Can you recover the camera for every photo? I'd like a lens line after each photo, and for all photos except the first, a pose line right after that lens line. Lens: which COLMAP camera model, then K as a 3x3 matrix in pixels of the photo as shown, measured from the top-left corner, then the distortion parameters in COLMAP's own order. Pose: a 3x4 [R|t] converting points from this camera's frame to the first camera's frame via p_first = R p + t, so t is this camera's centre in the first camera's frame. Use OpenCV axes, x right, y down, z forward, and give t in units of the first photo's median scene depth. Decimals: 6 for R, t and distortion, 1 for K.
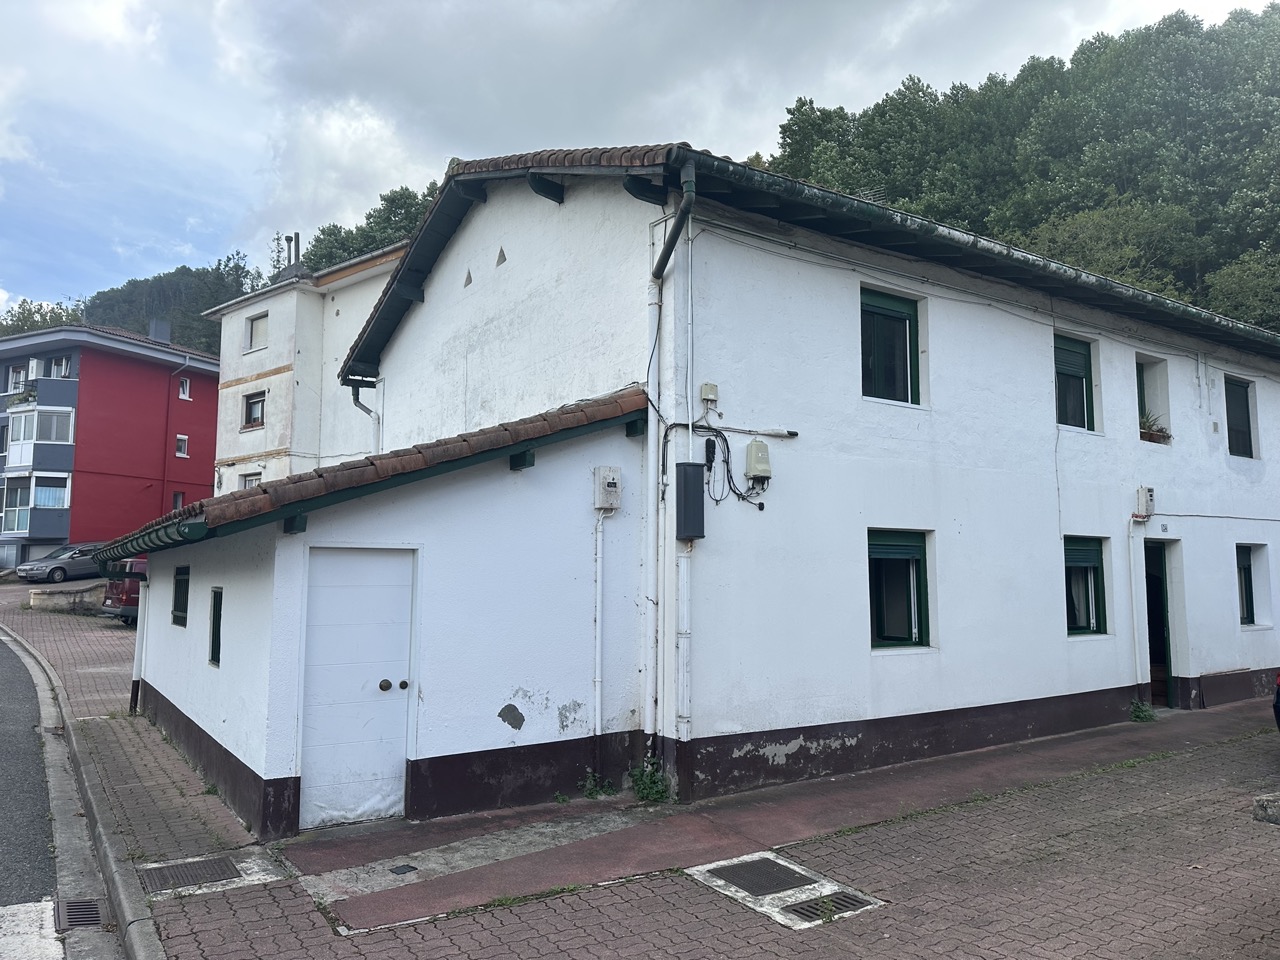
lens RADIAL K [[877.7, 0, 640.1], [0, 877.7, 481.7], [0, 0, 1]] dist [0.076563, -0.086103]
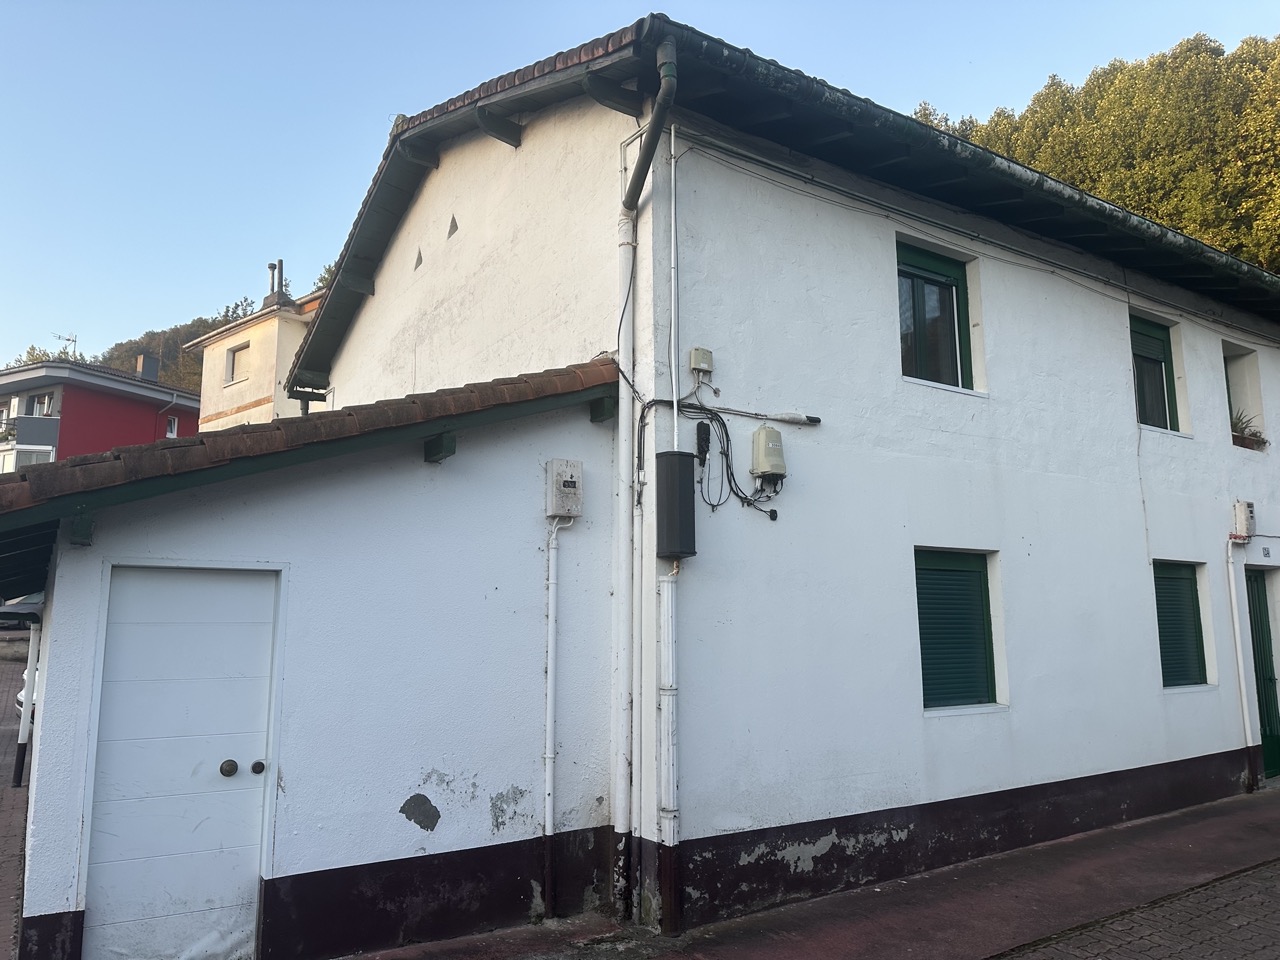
lens RADIAL K [[877.7, 0, 632.3], [0, 877.7, 478.8], [0, 0, 1]] dist [0.076563, -0.086103]
pose [[0.999803, -0.007828, -0.018237, 0.032370], [0.006843, 0.998547, -0.053443, 0.036722], [0.018628, 0.053307, 0.998404, 0.253502]]
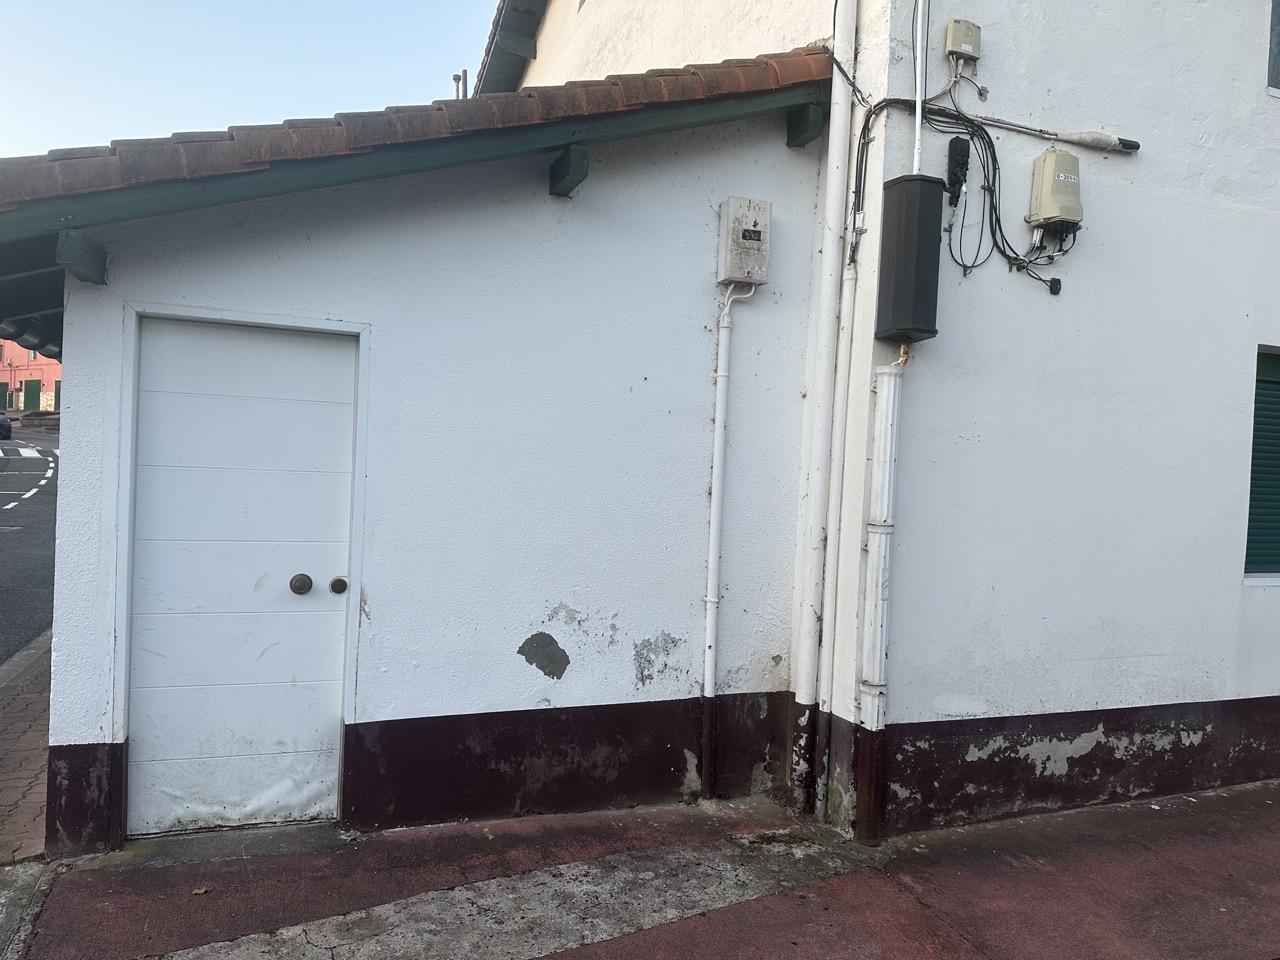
lens RADIAL K [[877.7, 0, 636.7], [0, 877.7, 479.9], [0, 0, 1]] dist [0.076563, -0.086103]
pose [[0.974123, 0.045108, -0.221470, 0.022503], [-0.017673, 0.992084, 0.124328, 0.079485], [0.225325, -0.117196, 0.967209, 0.440549]]
